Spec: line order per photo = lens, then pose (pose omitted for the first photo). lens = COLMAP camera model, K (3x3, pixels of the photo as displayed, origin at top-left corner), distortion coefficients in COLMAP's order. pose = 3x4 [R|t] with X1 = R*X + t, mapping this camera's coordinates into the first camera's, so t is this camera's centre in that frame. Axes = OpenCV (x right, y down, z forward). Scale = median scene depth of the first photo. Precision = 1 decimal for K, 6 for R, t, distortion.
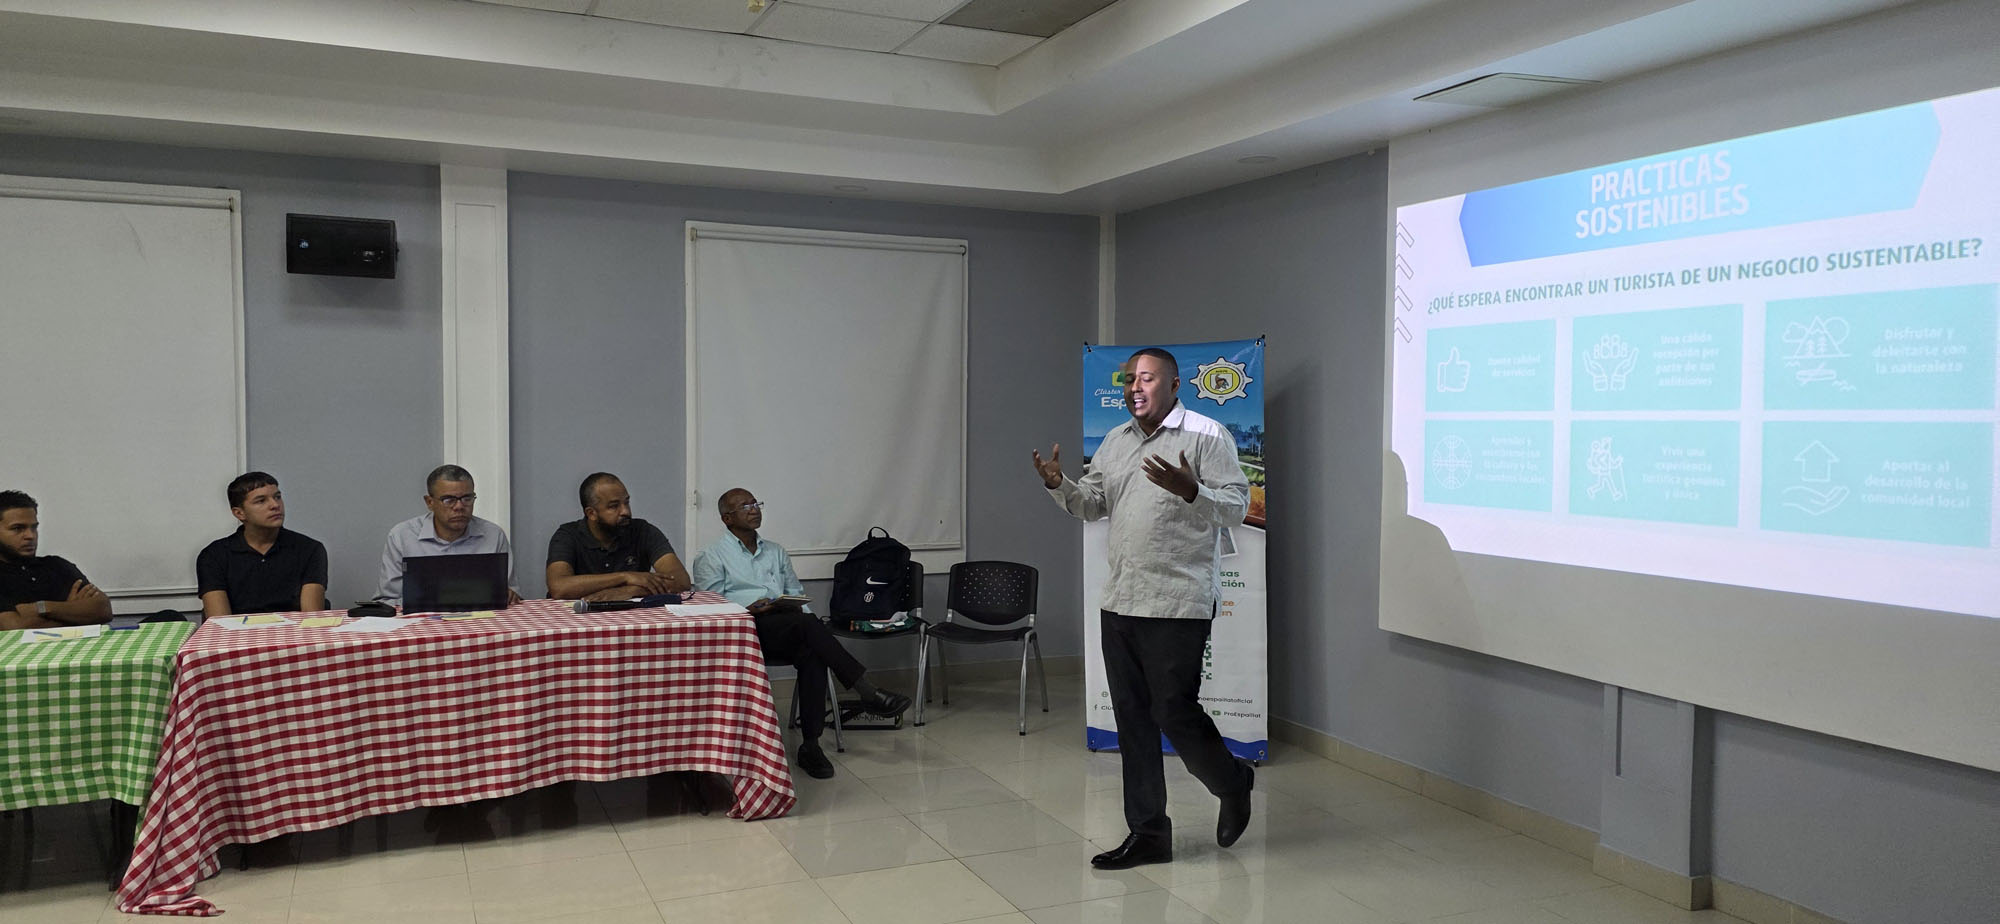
lens RADIAL K [[1343.7, 0, 992.1], [0, 1343.7, 480.2], [0, 0, 1]] dist [0.133983, -0.168925]
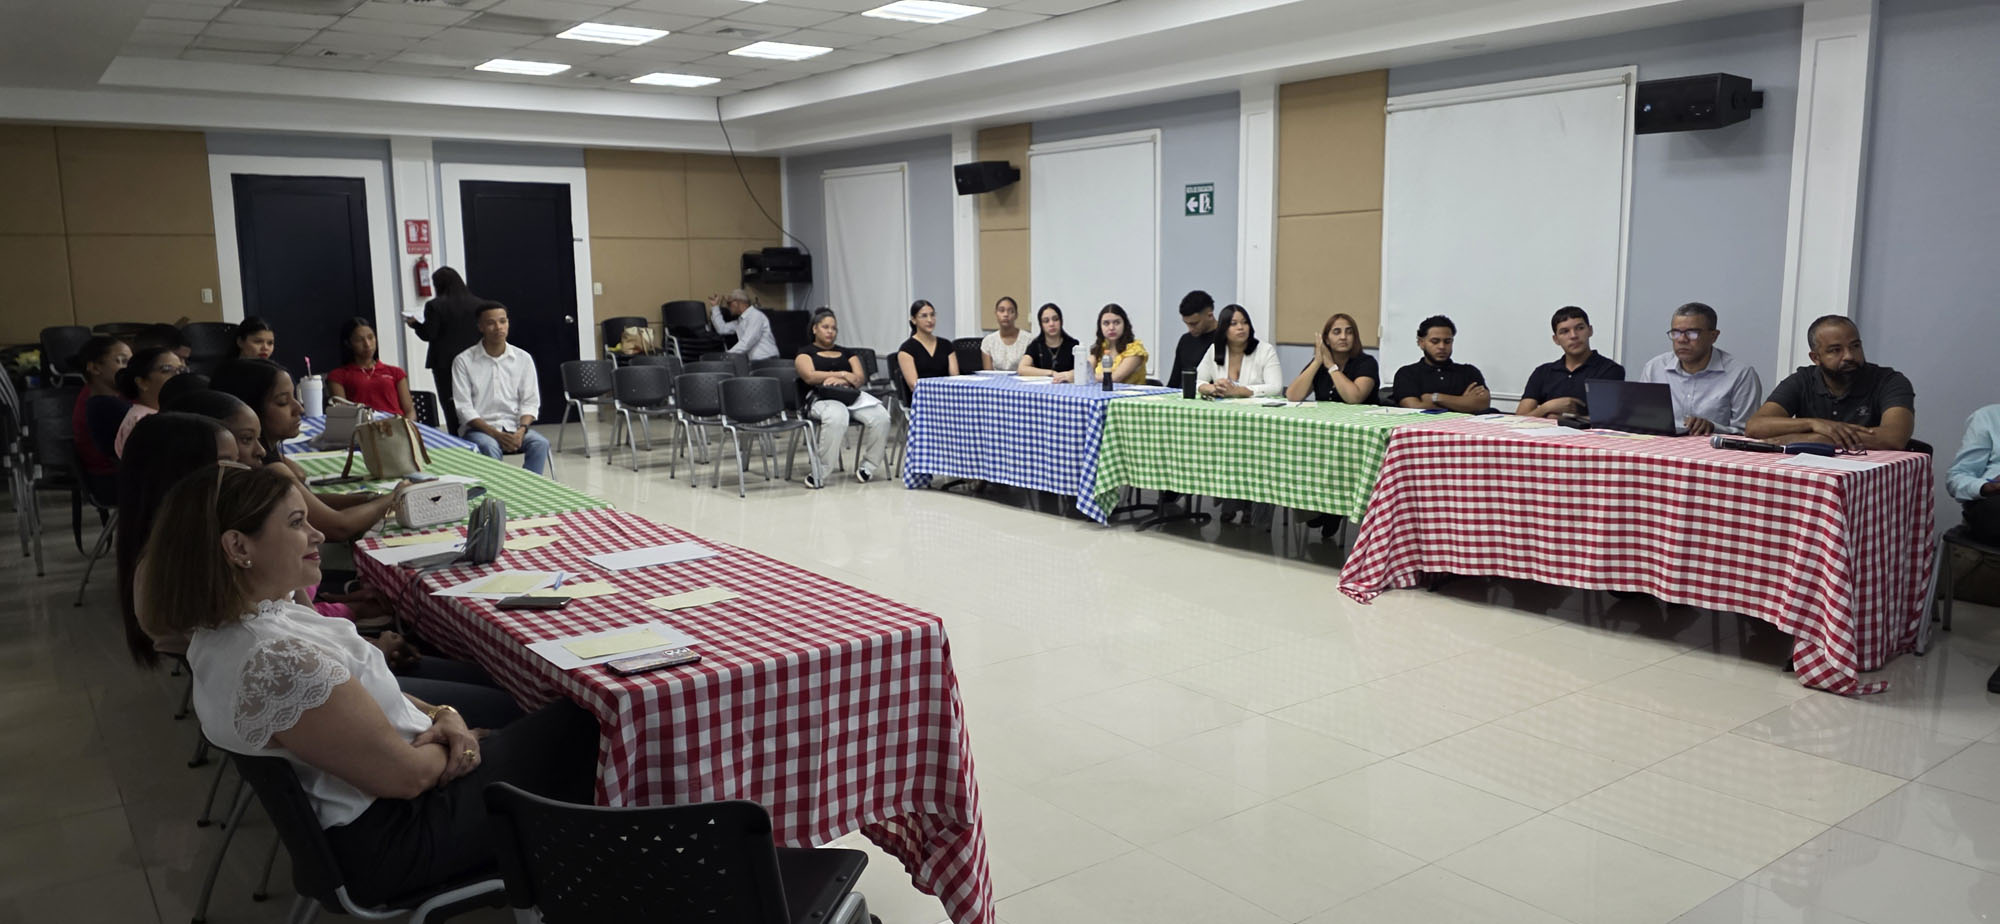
lens RADIAL K [[1343.7, 0, 992.1], [0, 1343.7, 480.2], [0, 0, 1]] dist [0.133983, -0.168925]
pose [[0.209364, 0.145779, -0.966910, 0.610813], [-0.038816, 0.989284, 0.140747, -0.004000], [0.977067, 0.008064, 0.212779, 0.244053]]
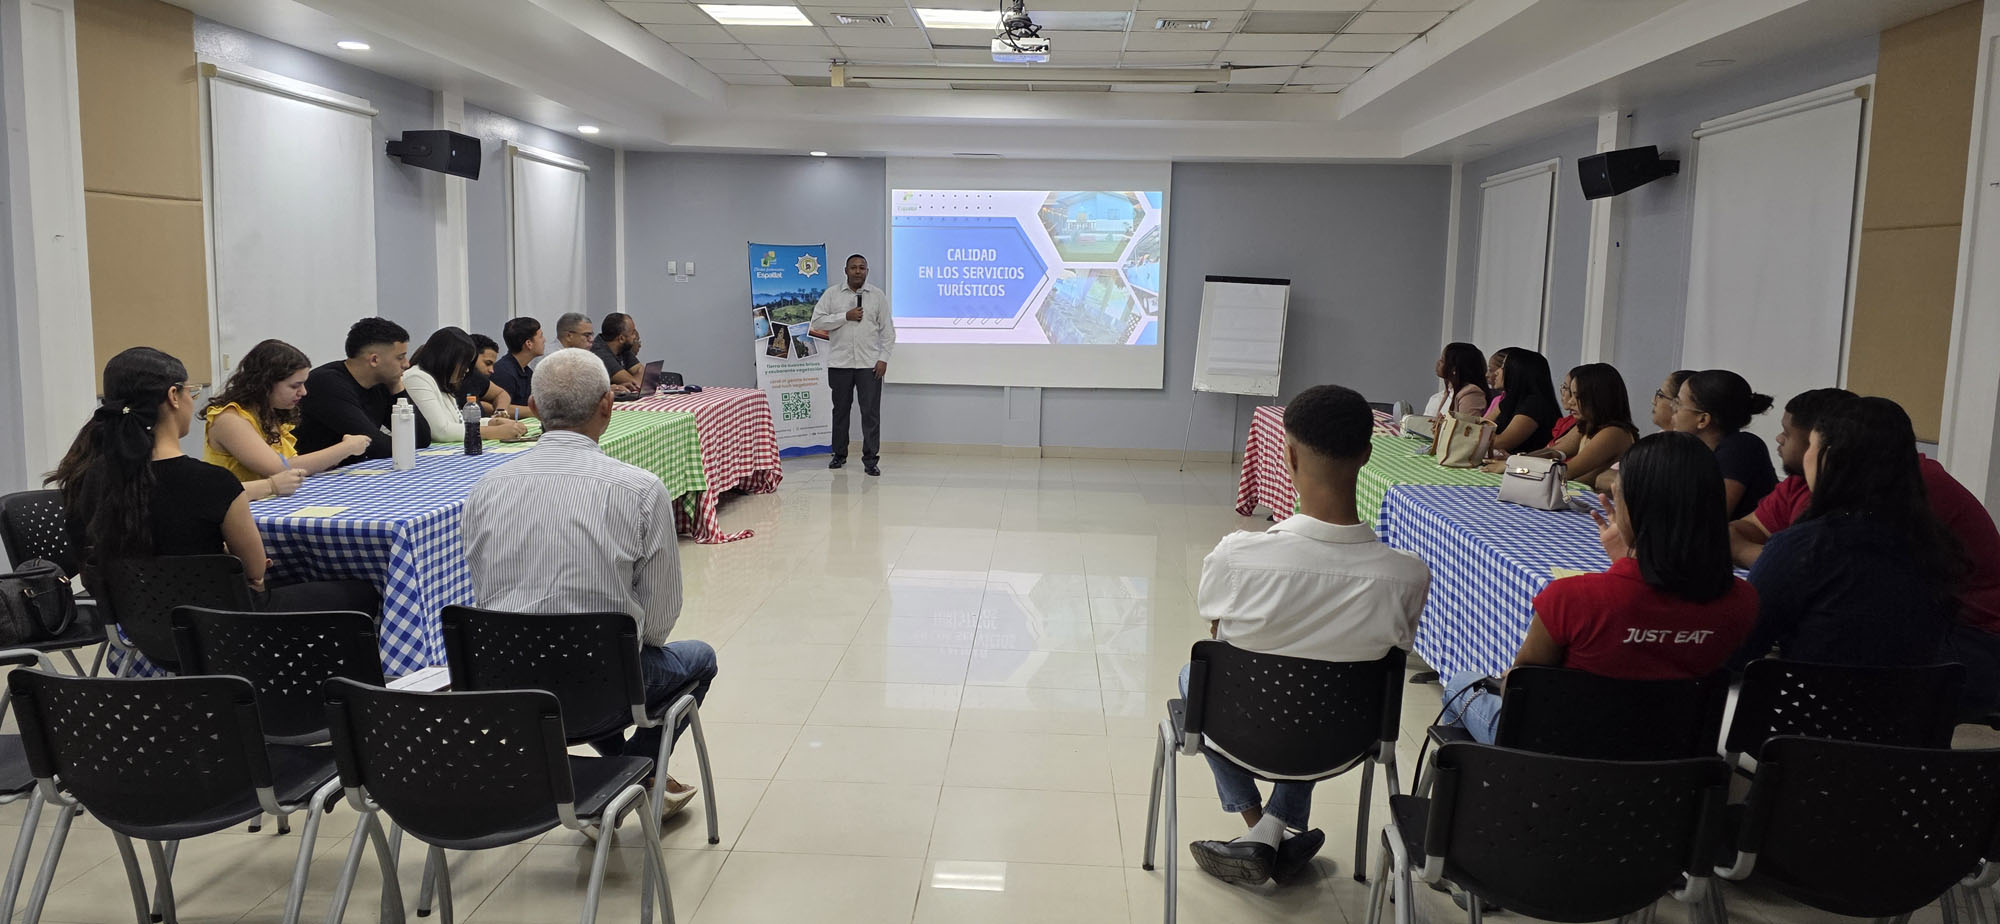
lens RADIAL K [[1343.7, 0, 992.1], [0, 1343.7, 480.2], [0, 0, 1]] dist [0.133983, -0.168925]
pose [[0.460906, -0.121538, 0.879087, -1.682190], [0.030495, 0.992162, 0.121183, 0.008027], [-0.886925, -0.029046, 0.460999, -0.178232]]
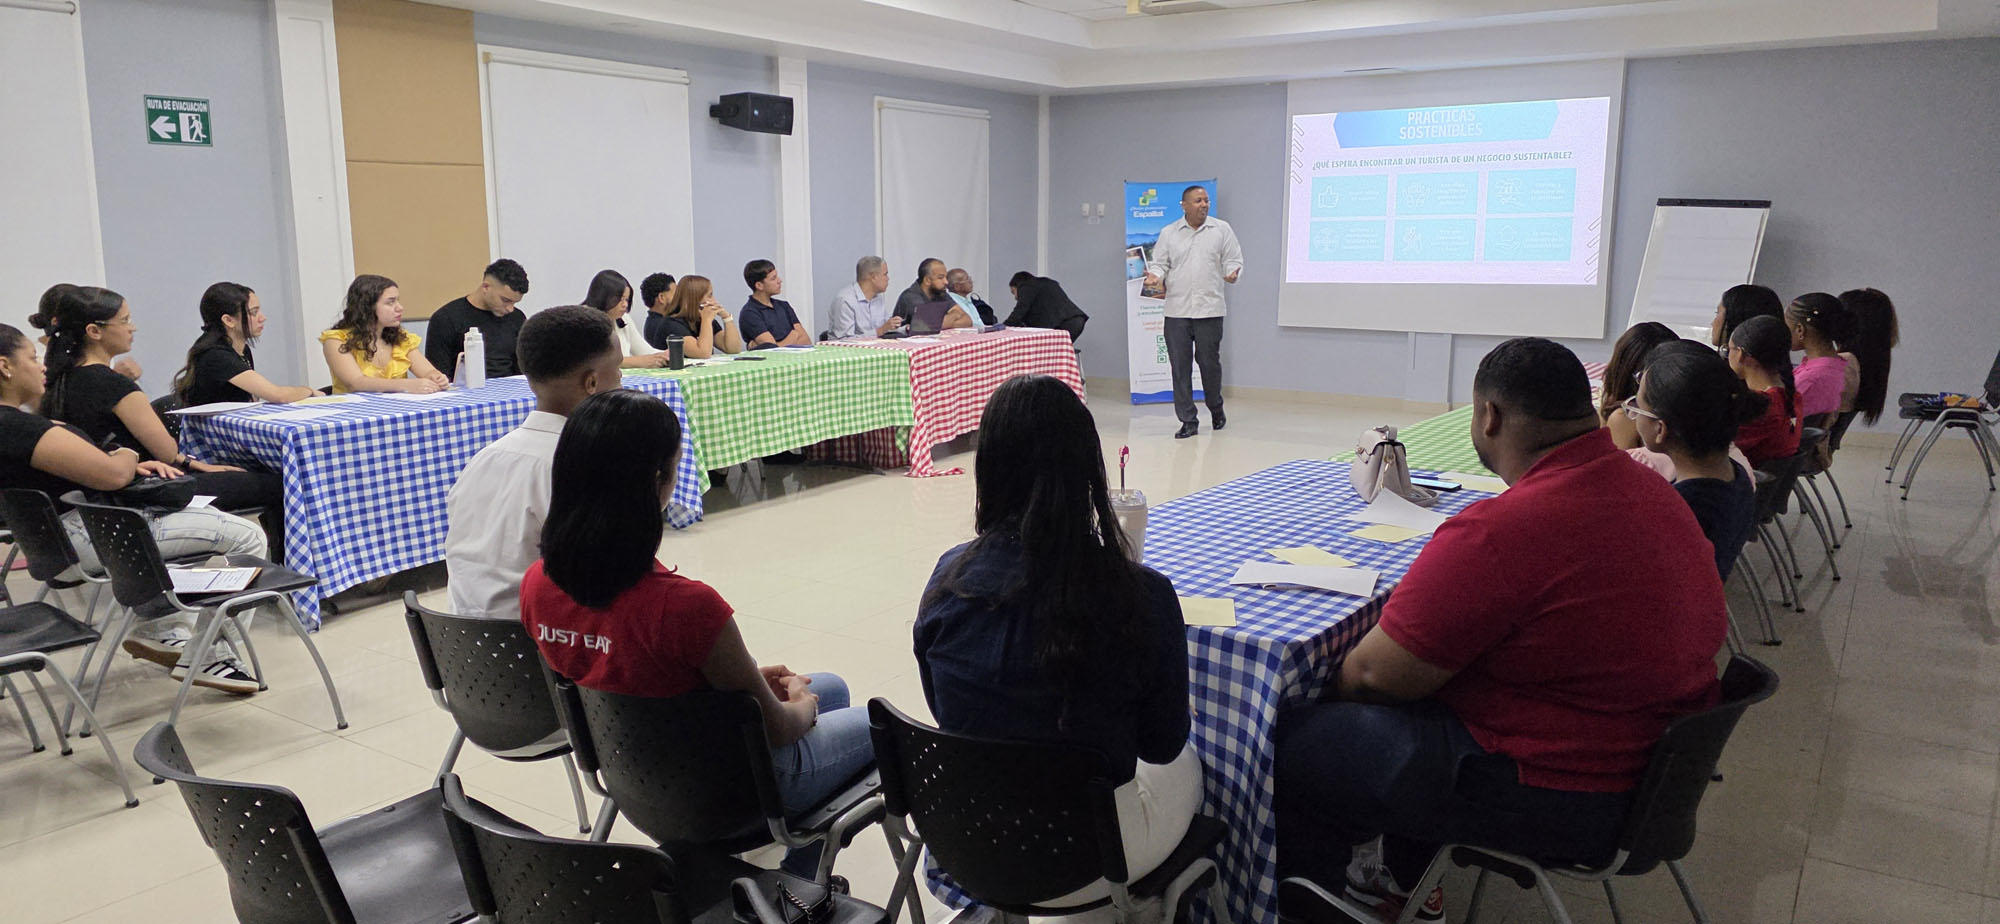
lens RADIAL K [[1343.7, 0, 992.1], [0, 1343.7, 480.2], [0, 0, 1]] dist [0.133983, -0.168925]
pose [[0.849242, -0.104475, 0.517565, -1.252993], [0.031882, 0.988587, 0.147242, 0.026706], [-0.527041, -0.108543, 0.842880, -0.566094]]
